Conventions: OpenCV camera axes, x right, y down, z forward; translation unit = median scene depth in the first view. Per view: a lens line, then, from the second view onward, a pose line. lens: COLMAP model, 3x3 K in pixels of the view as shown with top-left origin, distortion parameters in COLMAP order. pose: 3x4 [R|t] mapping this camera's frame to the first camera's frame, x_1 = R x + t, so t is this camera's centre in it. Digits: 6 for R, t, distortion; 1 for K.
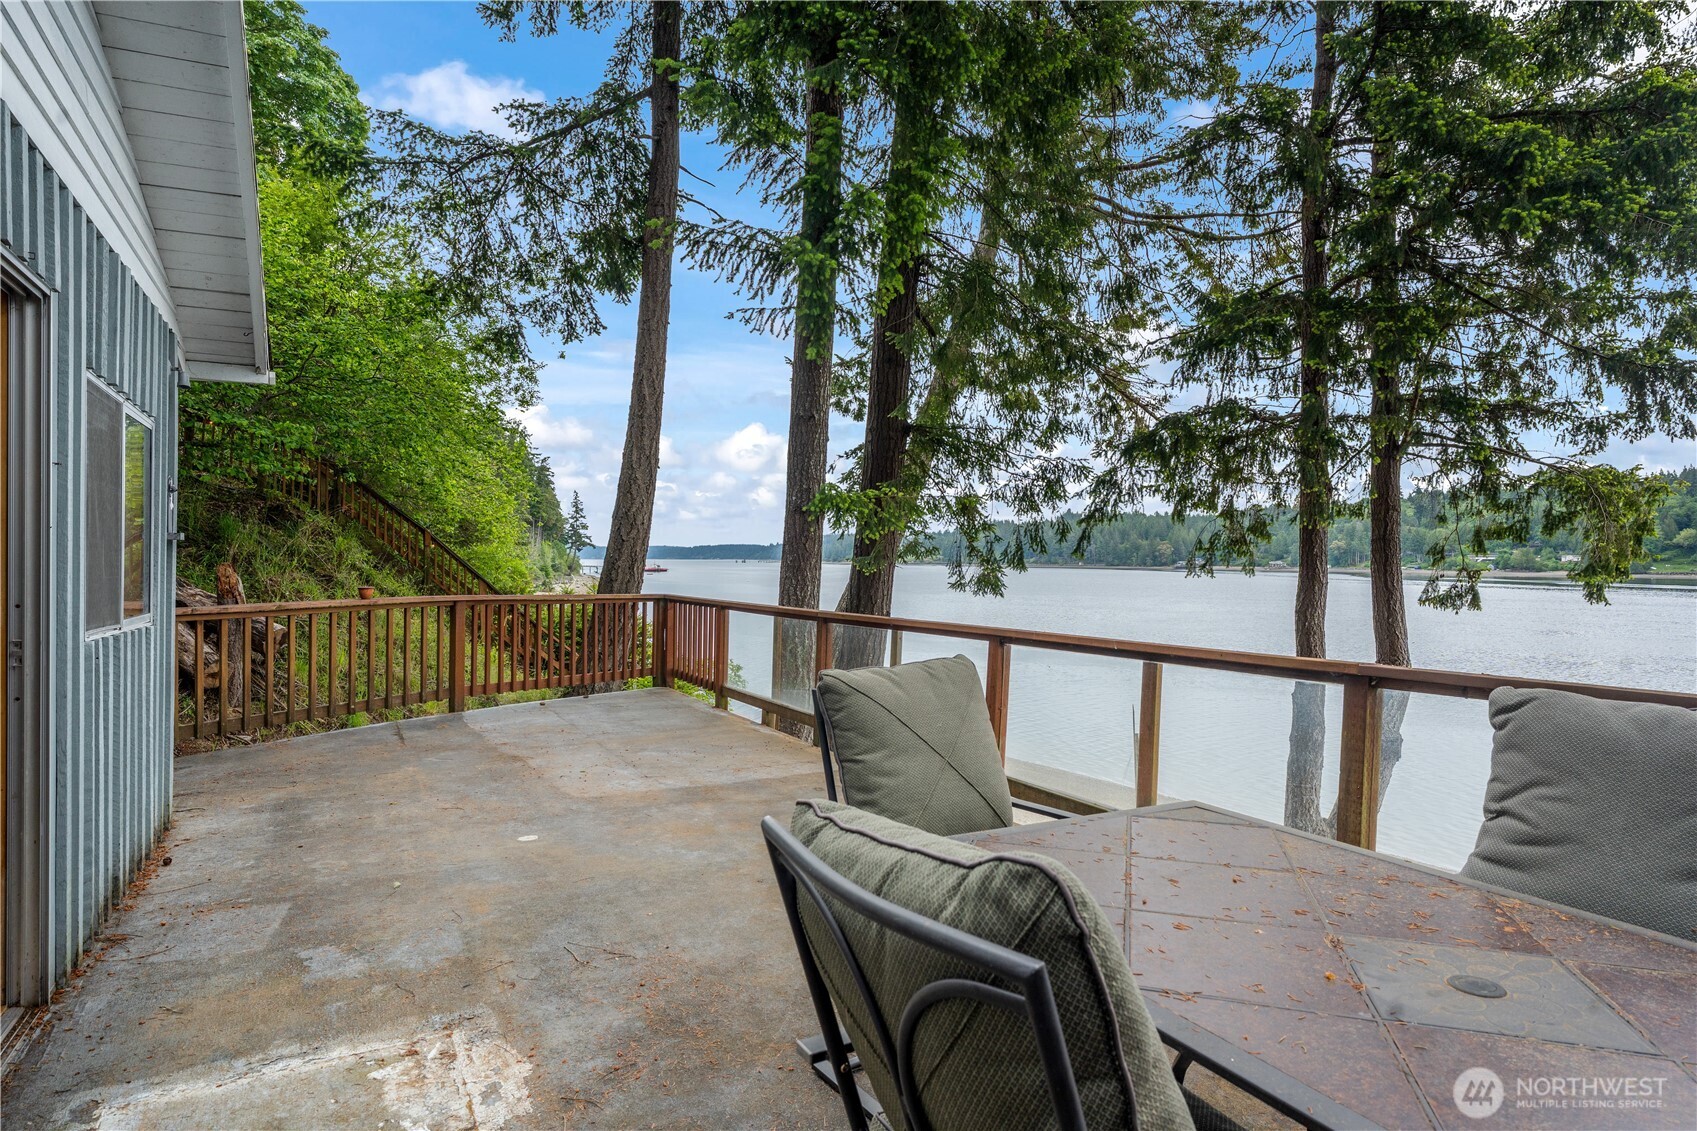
lens RADIAL K [[929.6, 0, 835.5], [0, 929.6, 570.2], [0, 0, 1]] dist [-0.007657, 0.005013]
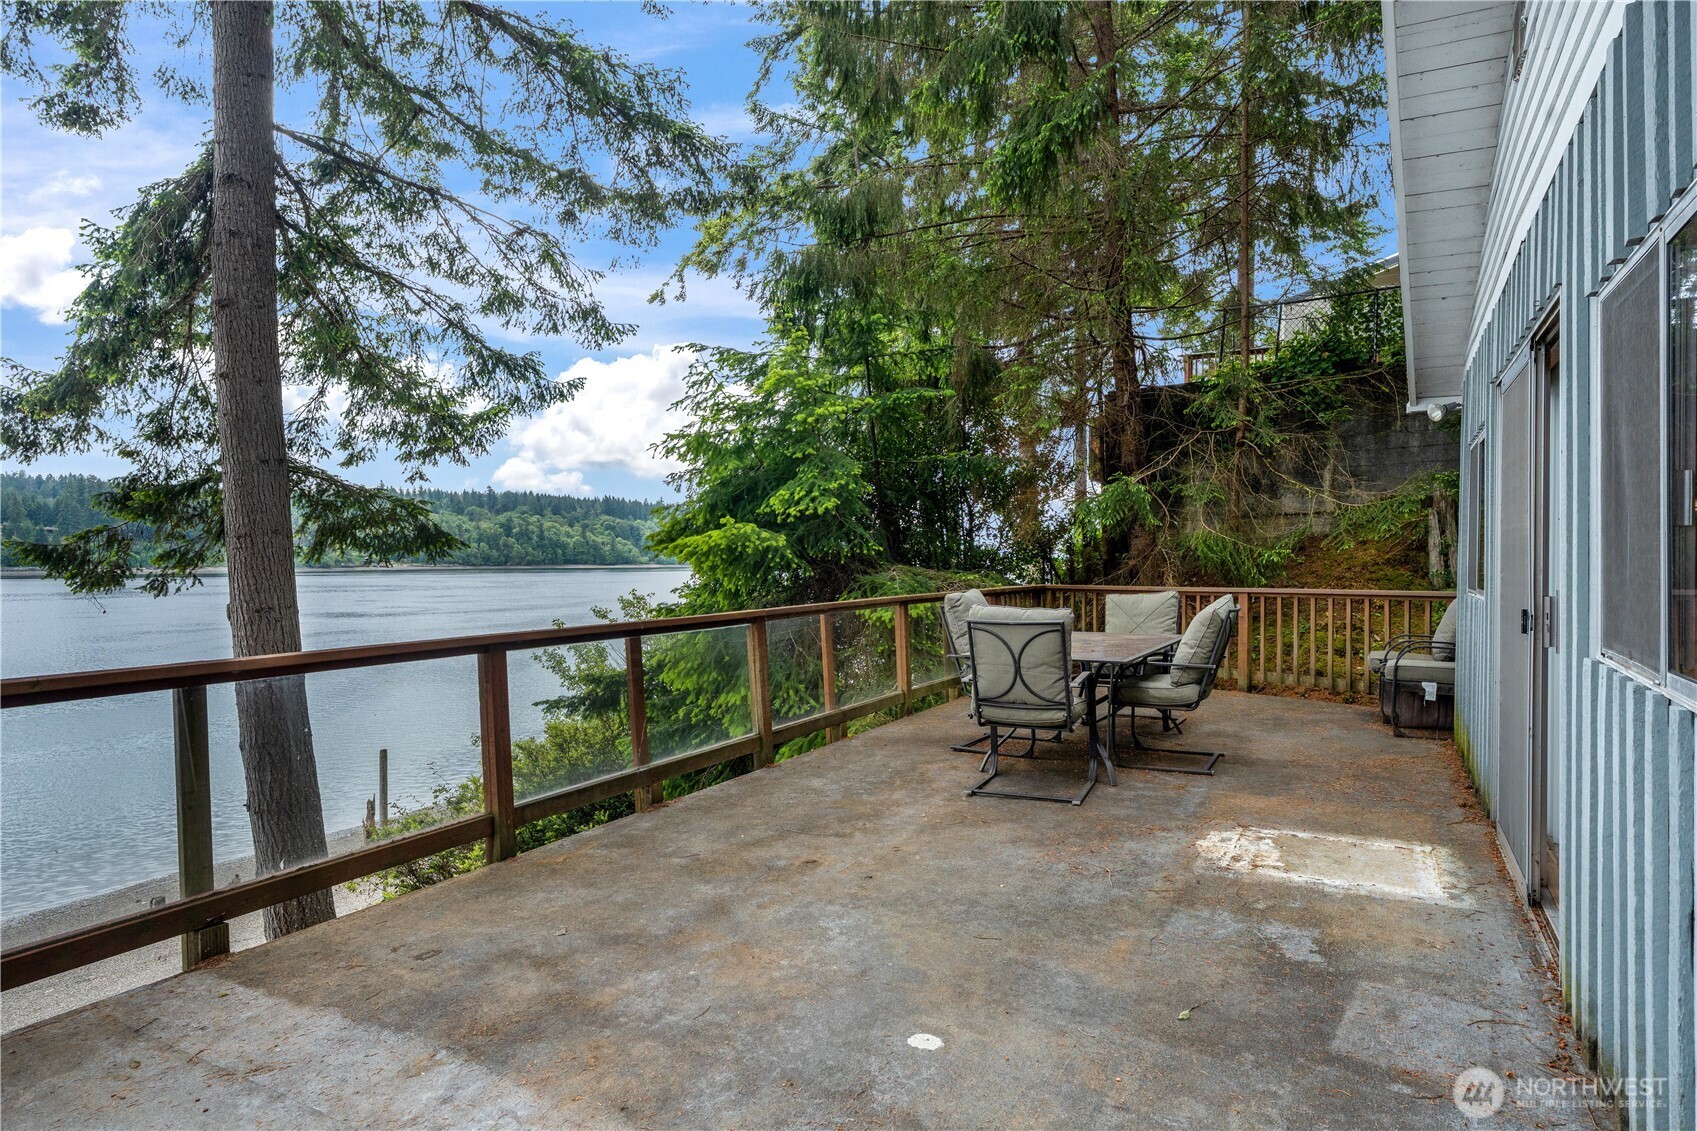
lens RADIAL K [[929.6, 0, 831.2], [0, 929.6, 563.8], [0, 0, 1]] dist [-0.007657, 0.005013]
pose [[-0.520477, -0.014287, 0.853756, -1.120523], [0.007614, 0.999743, 0.021372, -0.027556], [-0.853842, 0.017624, -0.520234, 1.913985]]
